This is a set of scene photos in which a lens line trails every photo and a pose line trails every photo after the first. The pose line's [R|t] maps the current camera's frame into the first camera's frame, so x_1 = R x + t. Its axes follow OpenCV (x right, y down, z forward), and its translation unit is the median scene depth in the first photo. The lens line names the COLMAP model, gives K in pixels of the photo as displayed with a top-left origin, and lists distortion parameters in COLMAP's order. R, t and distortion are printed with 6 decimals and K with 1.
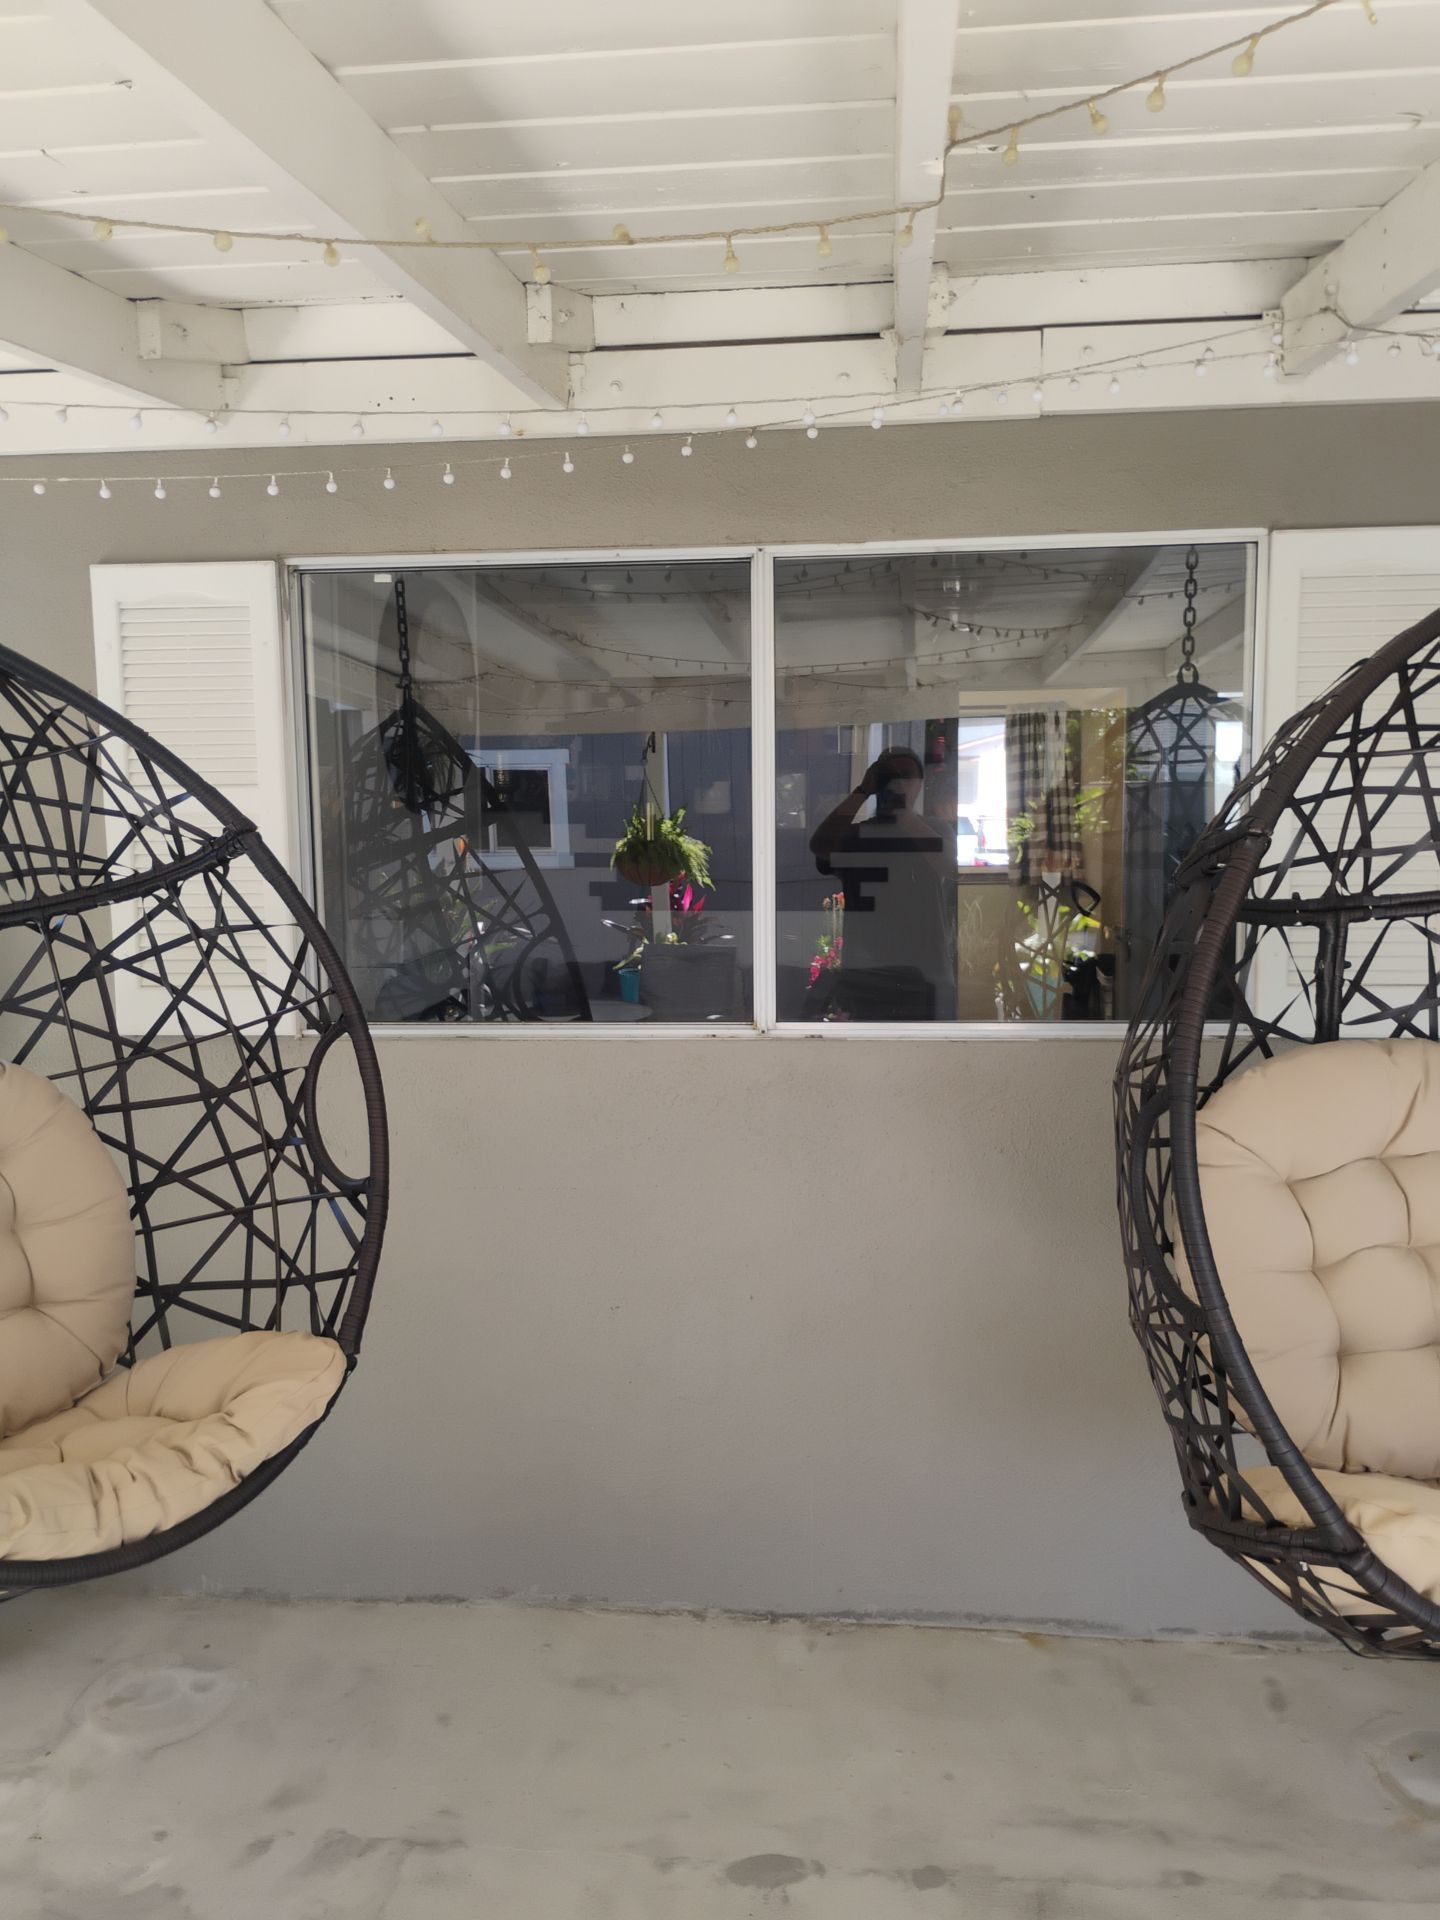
lens RADIAL K [[1359.1, 0, 720.0], [0, 1359.1, 960.0], [0, 0, 1]] dist [0.004519, 0.000699]
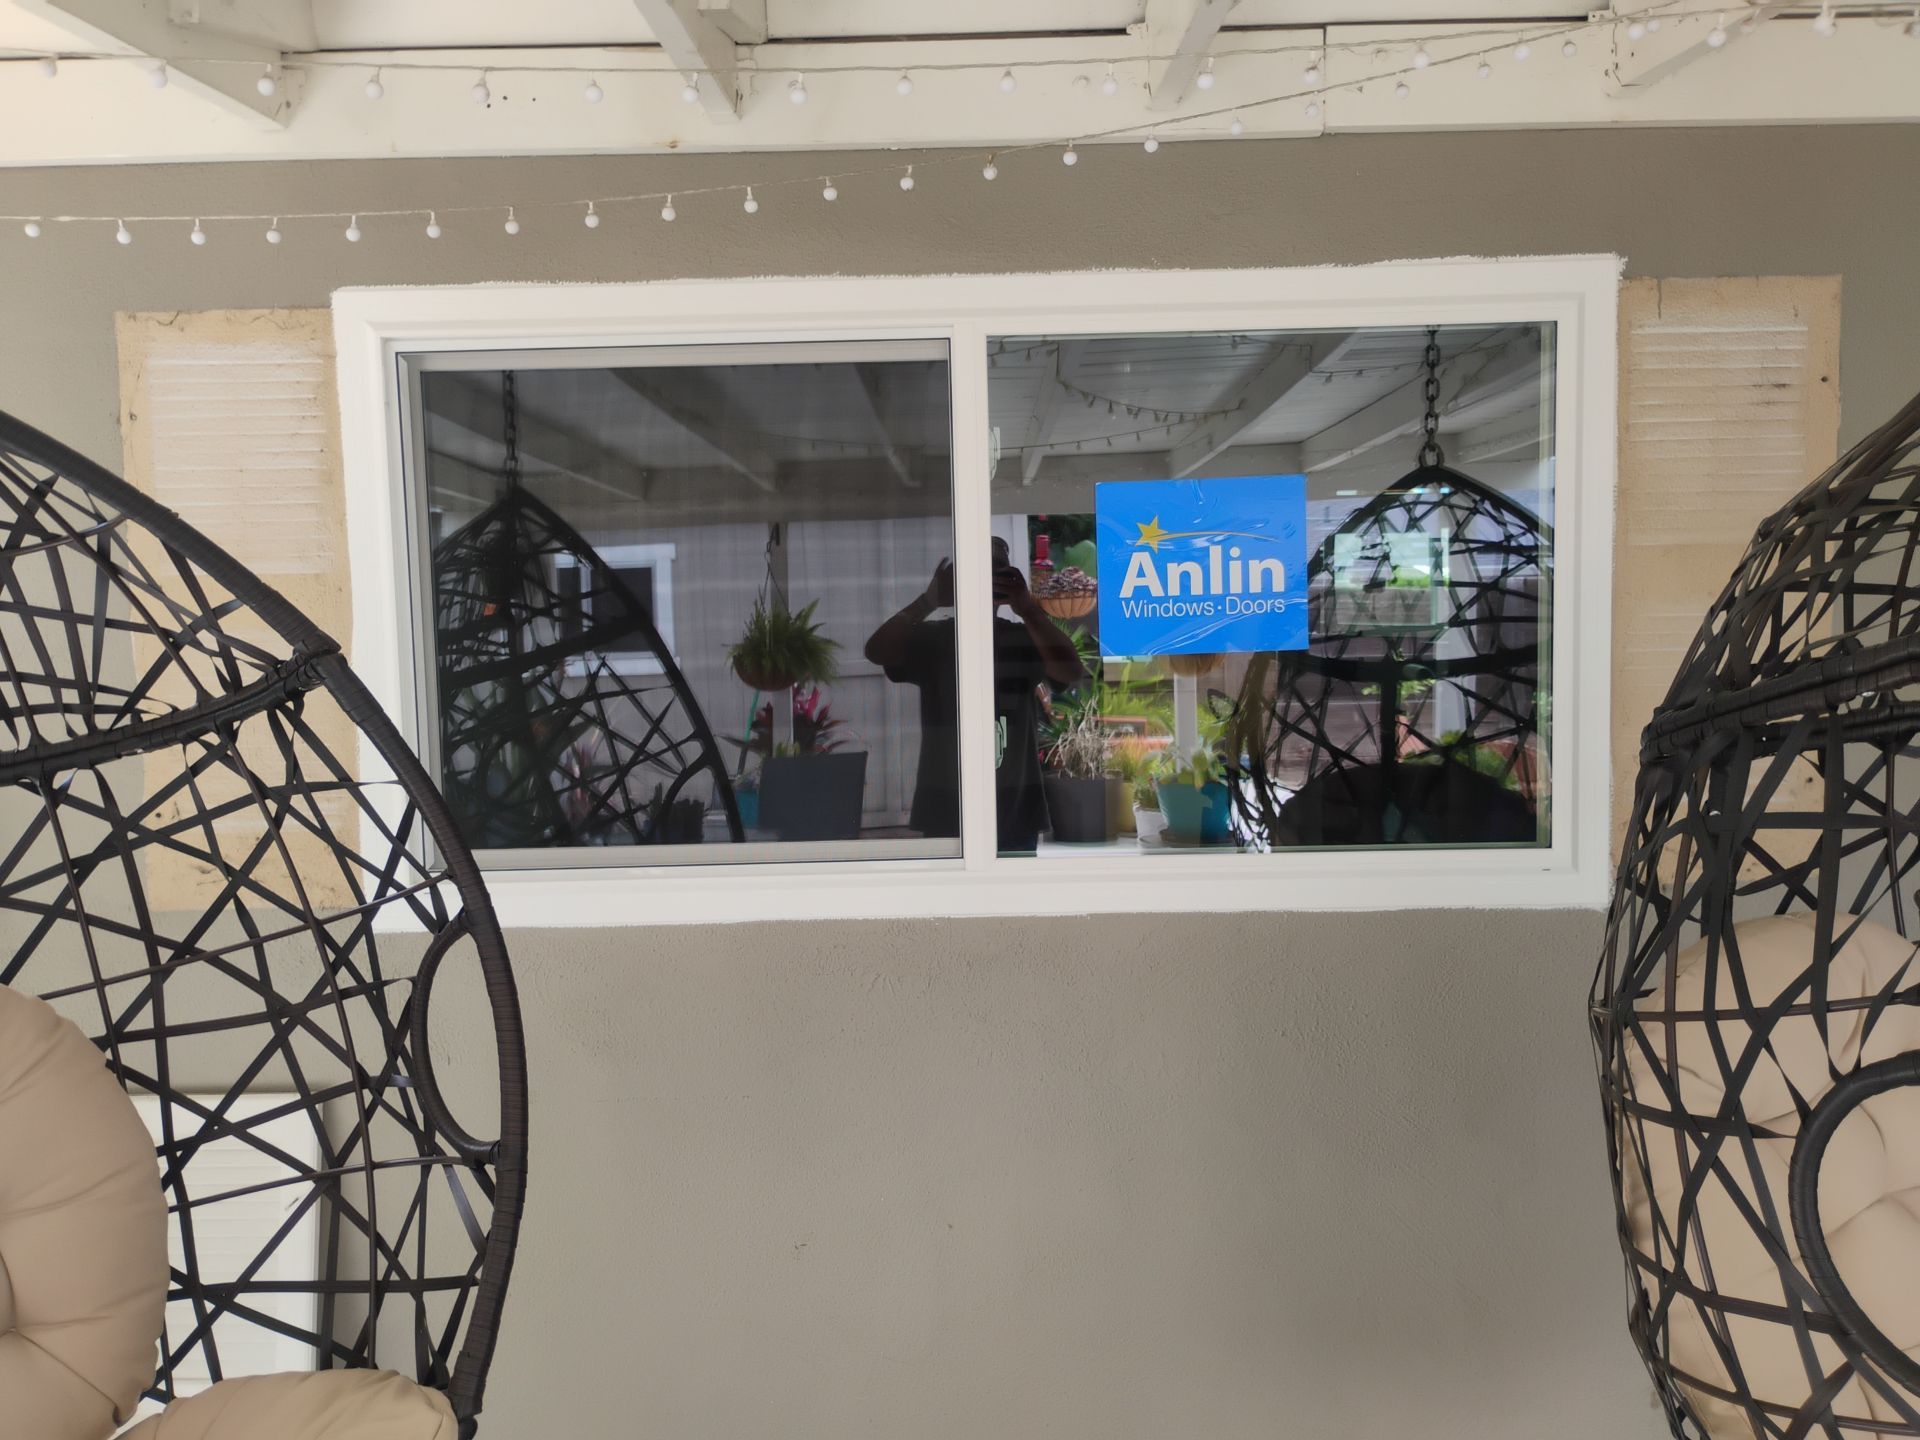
lens RADIAL K [[1514.4, 0, 960.0], [0, 1514.4, 720.0], [0, 0, 1]] dist [0.010436, -0.004138]
pose [[0.999614, -0.008674, 0.026394, -0.036182], [0.009586, 0.999355, -0.034606, -0.026972], [-0.026077, 0.034845, 0.999052, 0.188314]]
